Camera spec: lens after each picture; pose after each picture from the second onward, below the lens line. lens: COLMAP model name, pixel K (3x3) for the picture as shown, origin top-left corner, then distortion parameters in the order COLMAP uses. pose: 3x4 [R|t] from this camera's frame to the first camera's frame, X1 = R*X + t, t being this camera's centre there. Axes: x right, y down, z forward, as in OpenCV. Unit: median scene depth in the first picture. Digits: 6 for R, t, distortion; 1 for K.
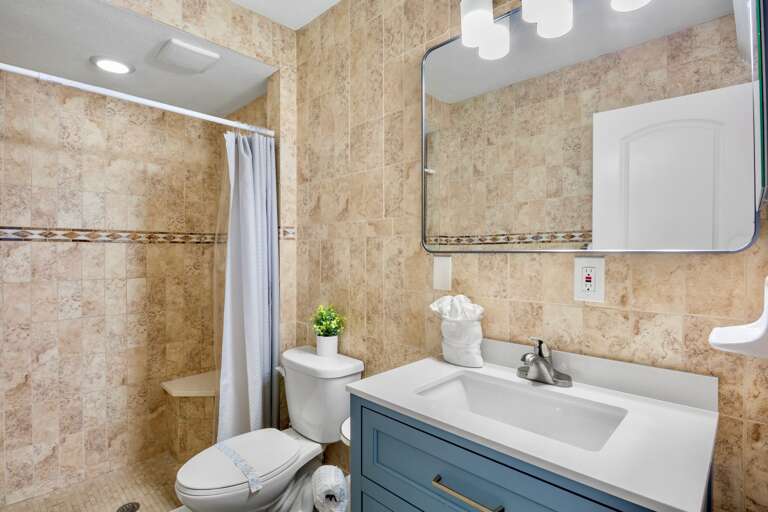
lens RADIAL K [[385.6, 0, 383.6], [0, 385.6, 255.1], [0, 0, 1]] dist [-0.000149, -0.000070]
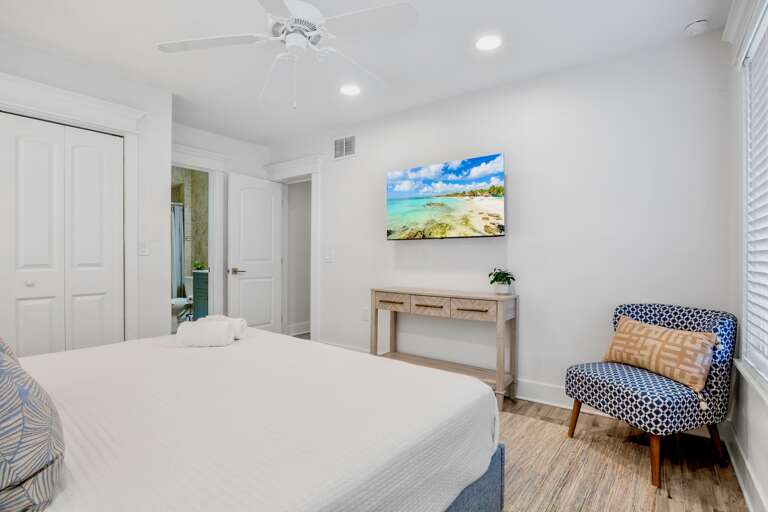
lens RADIAL K [[385.6, 0, 384.0], [0, 385.6, 256.3], [0, 0, 1]] dist [-0.000149, -0.000070]
pose [[0.988554, -0.001337, 0.150861, 0.782443], [0.001045, 0.999997, 0.002017, 0.071878], [-0.150863, -0.001836, 0.988553, -2.110147]]
